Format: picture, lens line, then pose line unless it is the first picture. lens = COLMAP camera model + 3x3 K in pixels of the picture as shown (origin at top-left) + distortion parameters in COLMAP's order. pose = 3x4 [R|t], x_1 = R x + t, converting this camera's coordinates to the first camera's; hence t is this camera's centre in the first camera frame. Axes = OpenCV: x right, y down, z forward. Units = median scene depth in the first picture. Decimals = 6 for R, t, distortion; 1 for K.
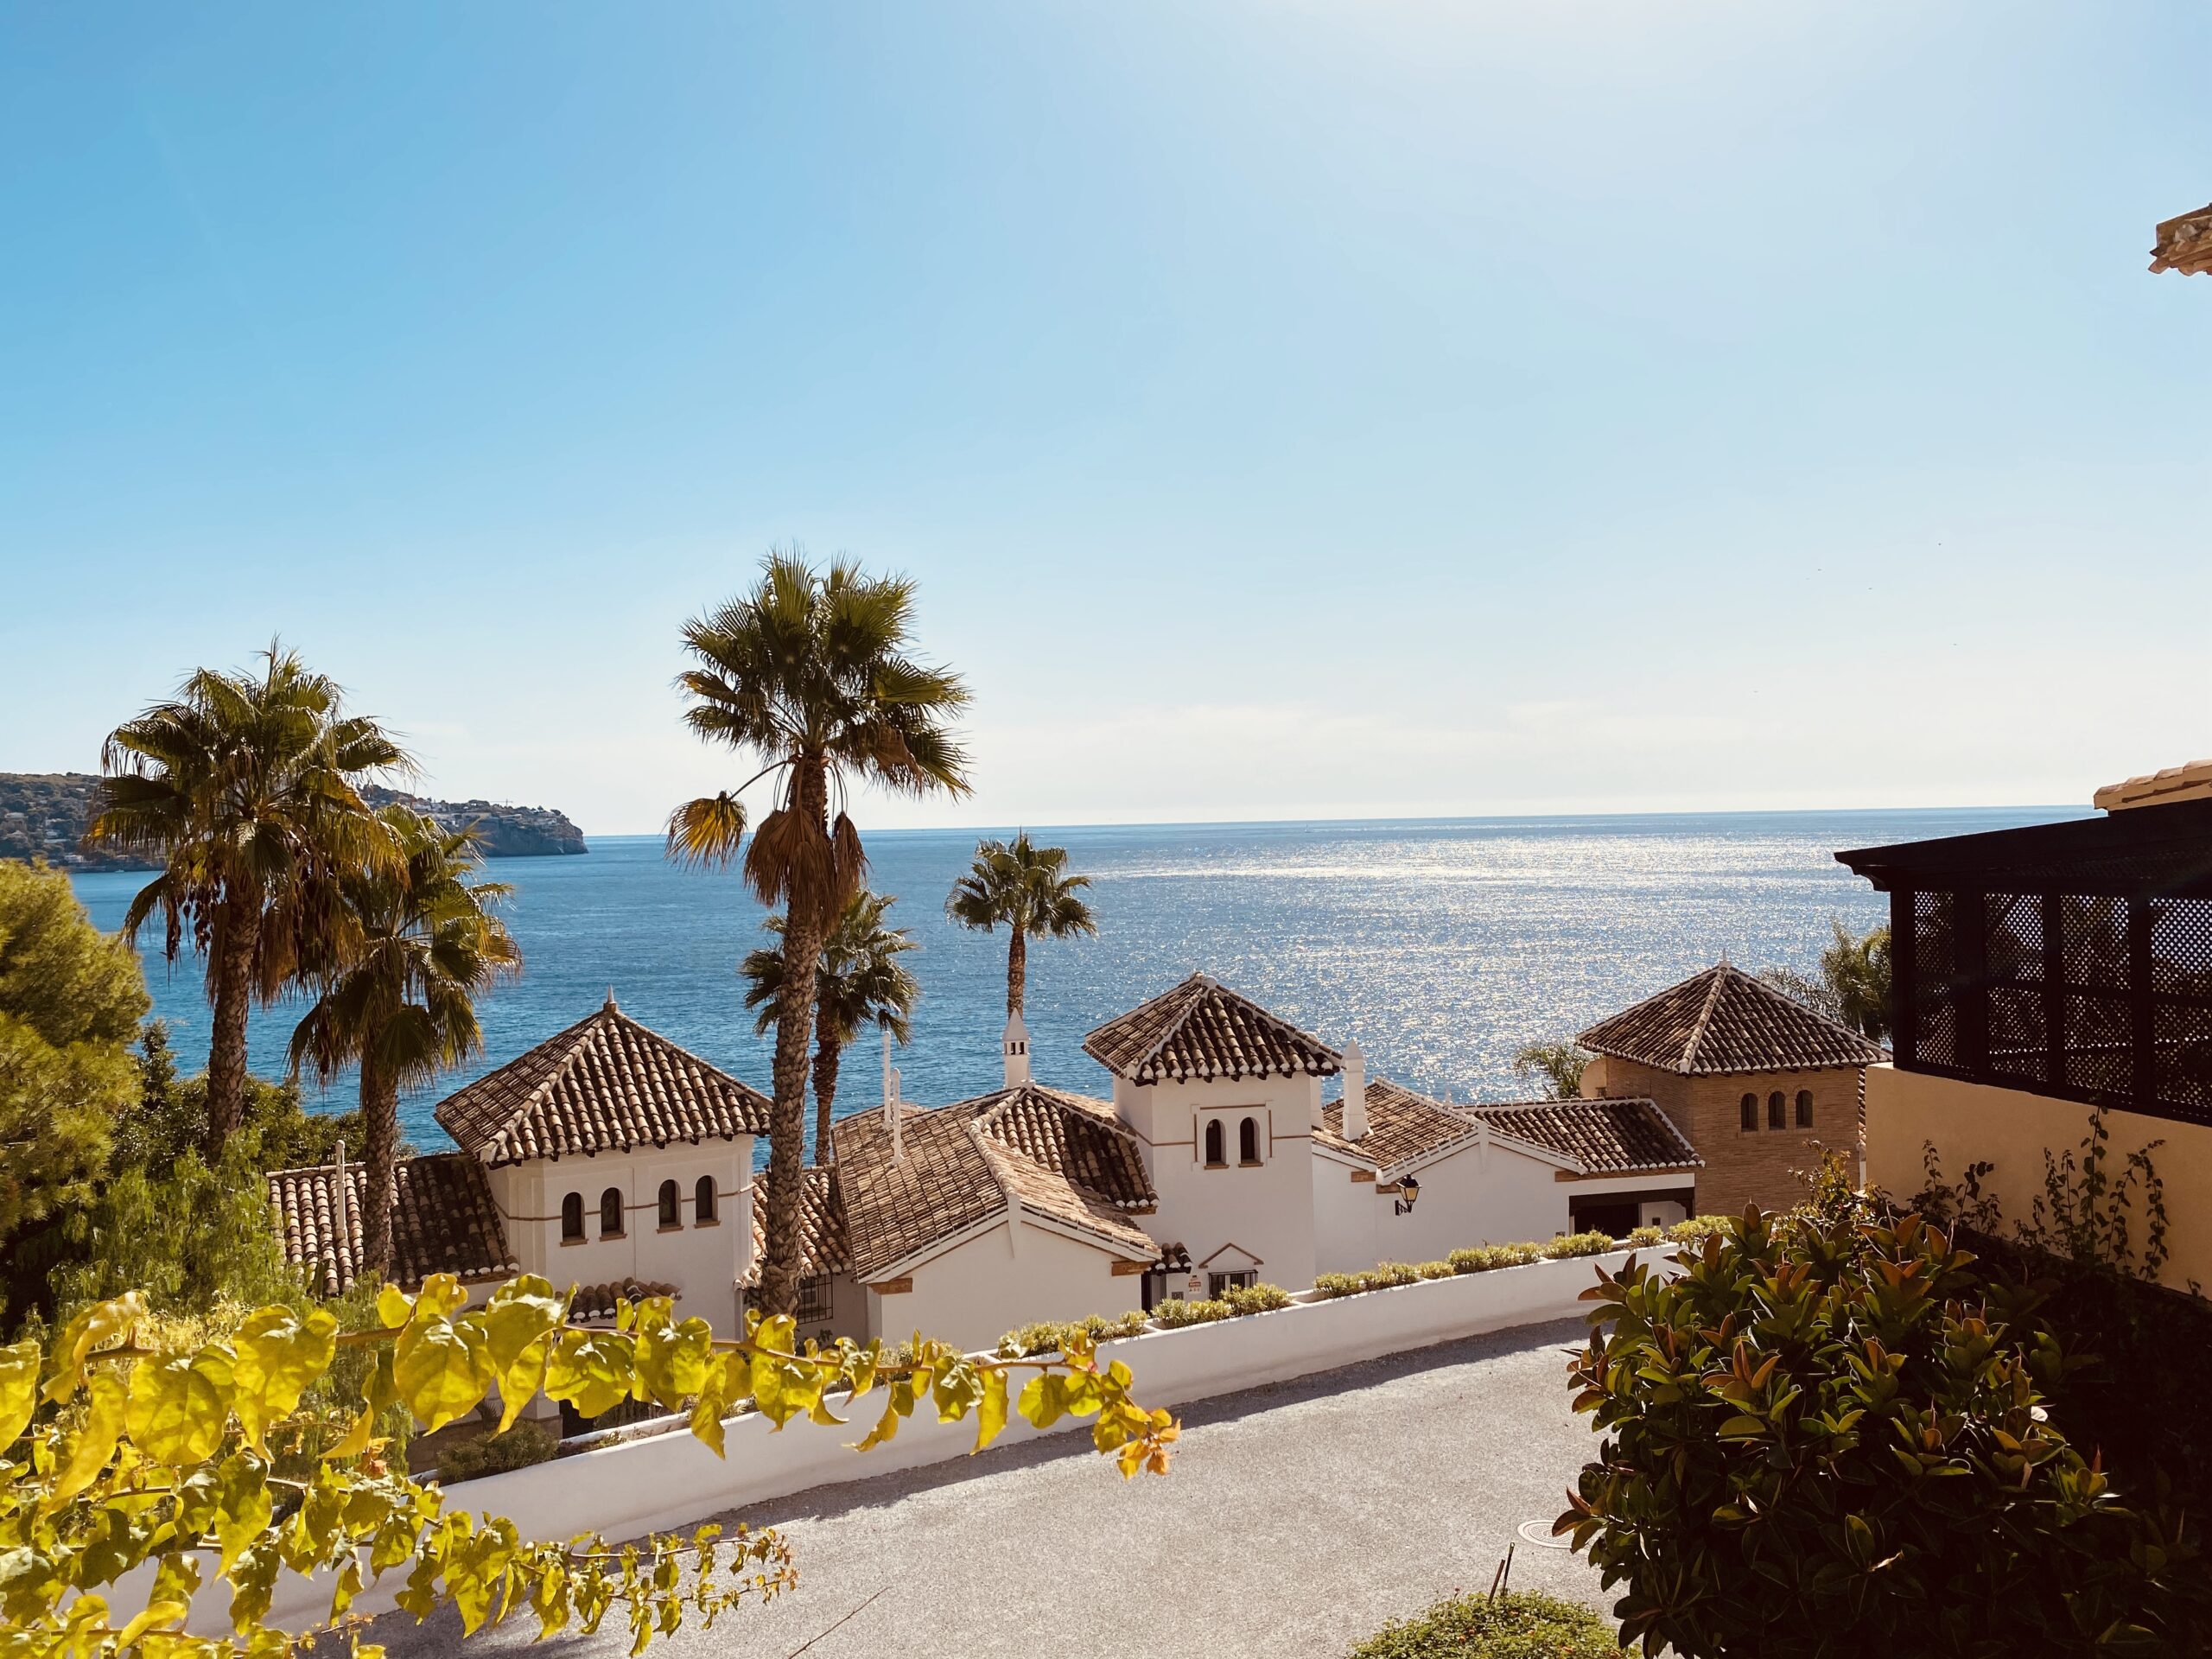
lens RADIAL K [[1667.6, 0, 1116.8], [0, 1667.6, 808.6], [0, 0, 1]] dist [0.006531, -0.022954]
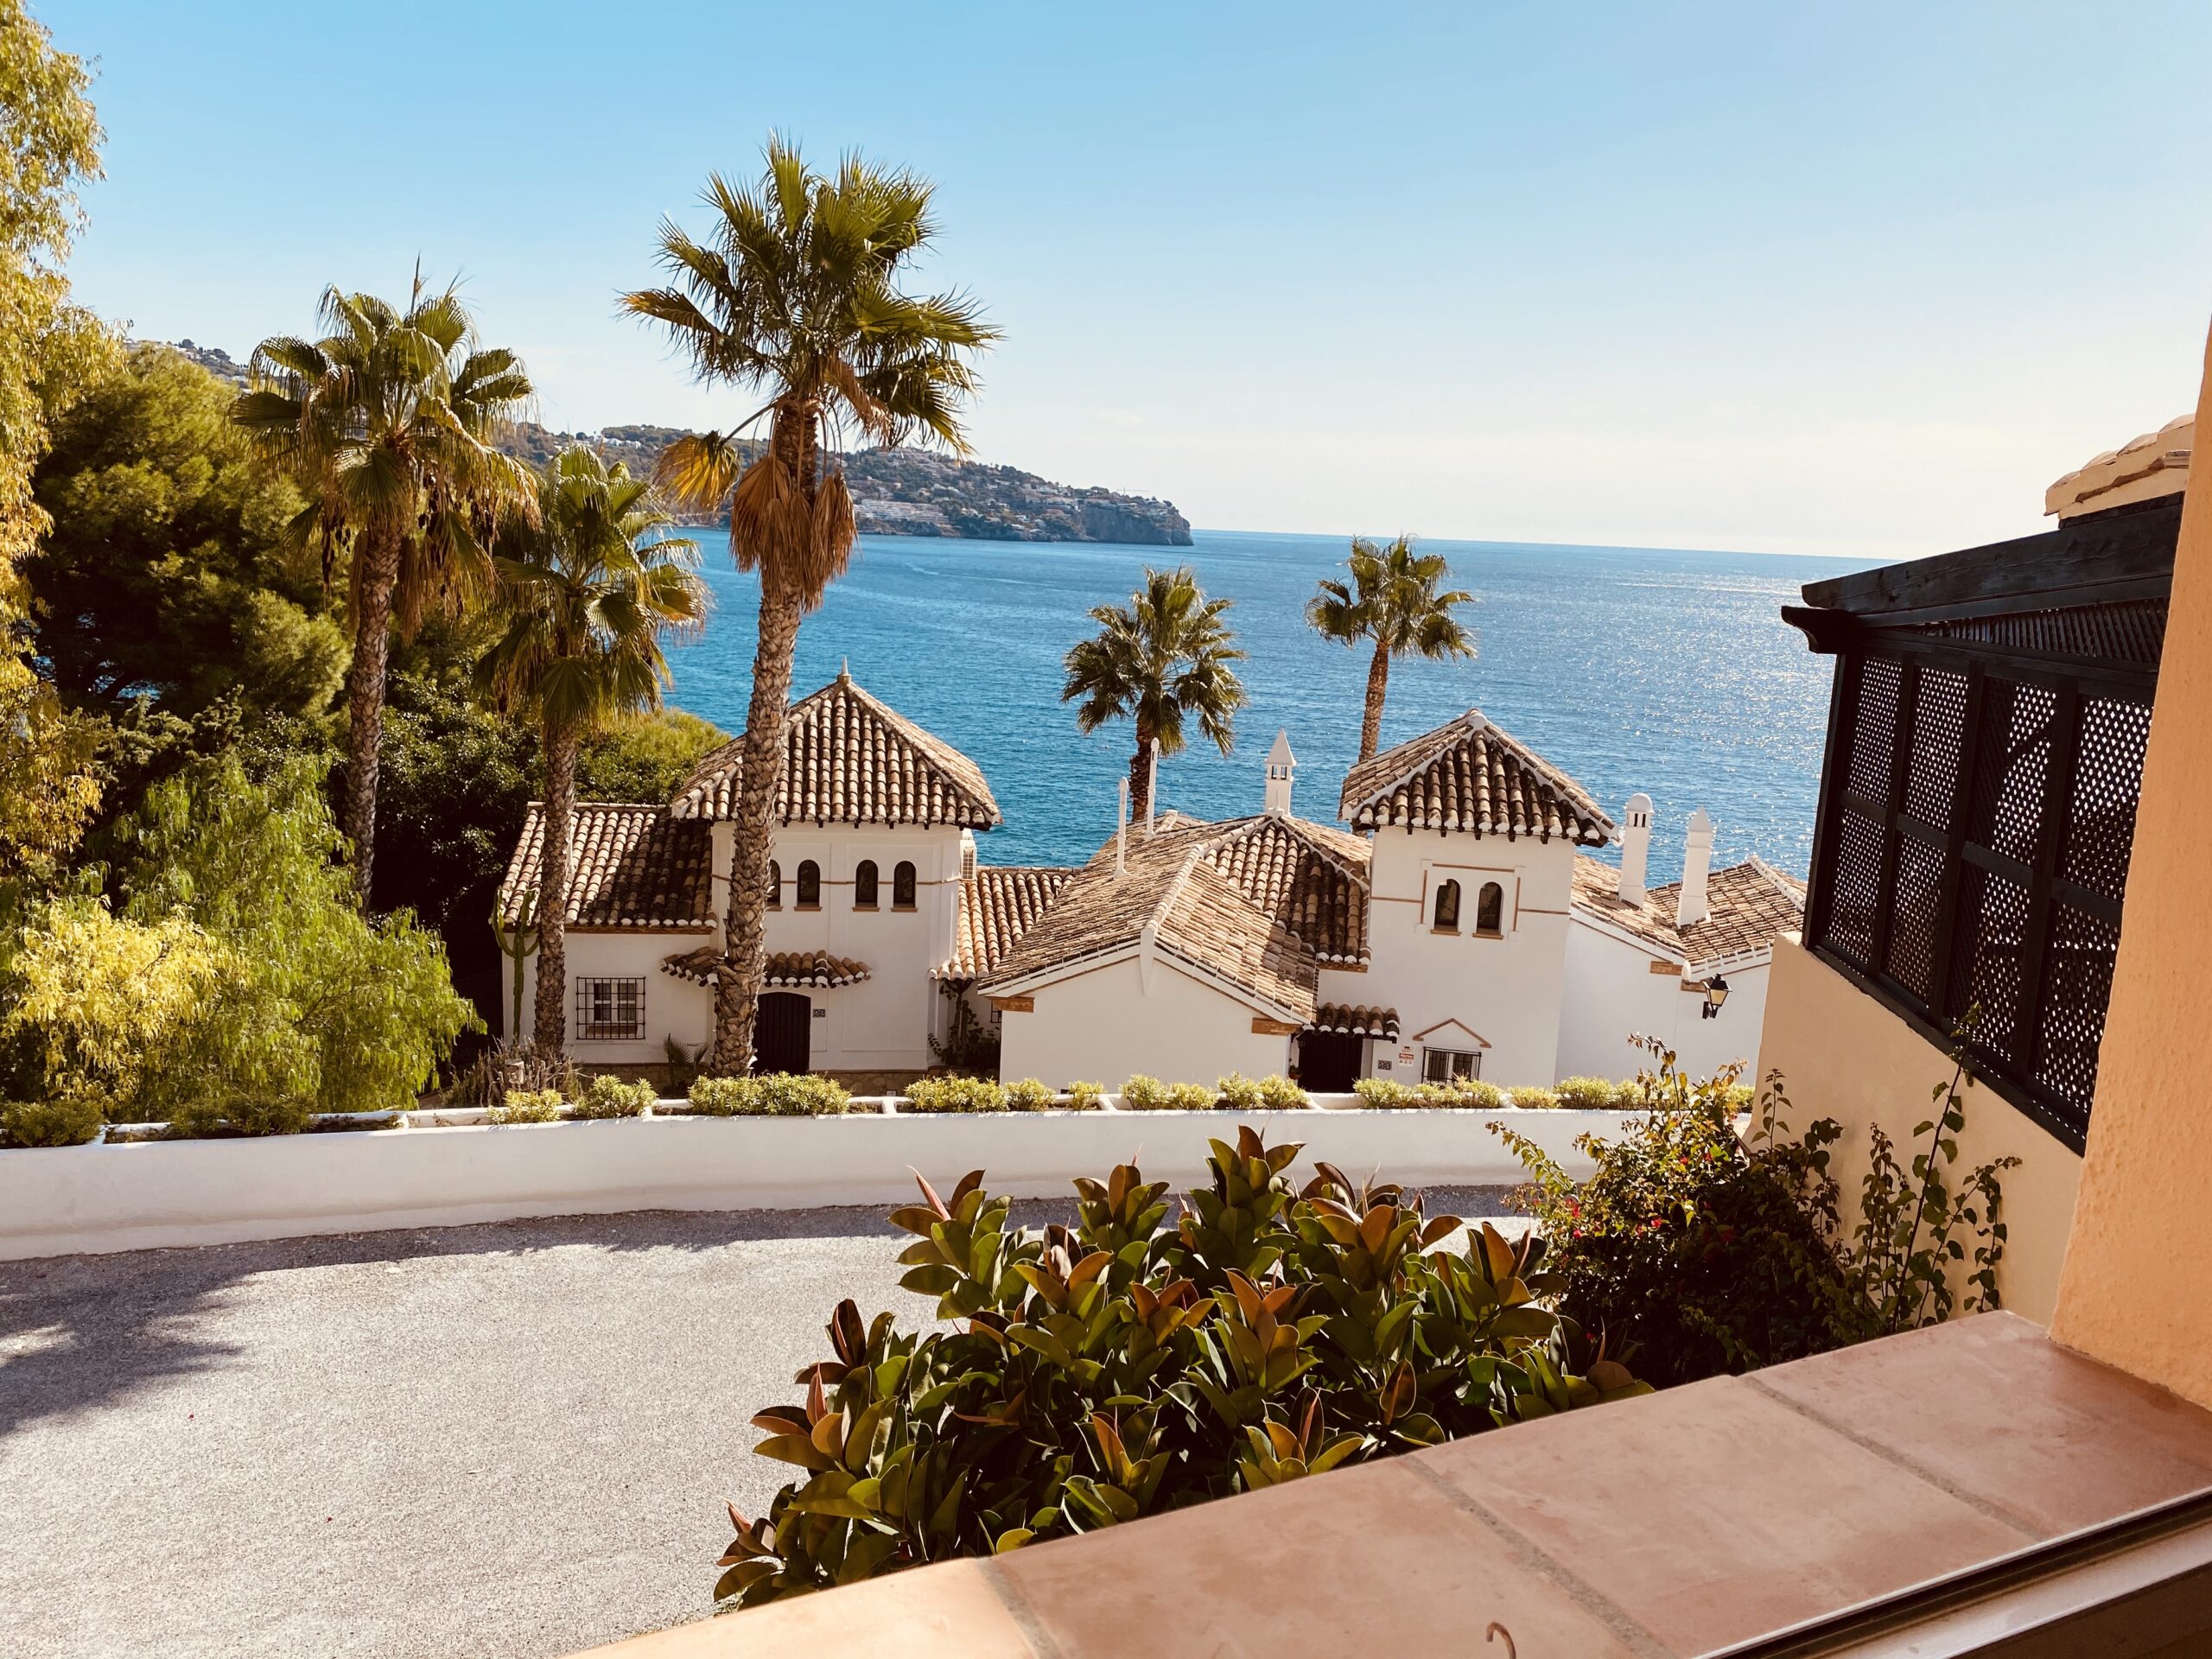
lens RADIAL K [[1667.6, 0, 1110.4], [0, 1667.6, 821.5], [0, 0, 1]] dist [0.006531, -0.022954]
pose [[0.935802, 0.128318, -0.328343, 0.179540], [-0.067453, 0.979368, 0.190495, 0.004538], [0.346013, -0.156118, 0.925150, 0.147850]]
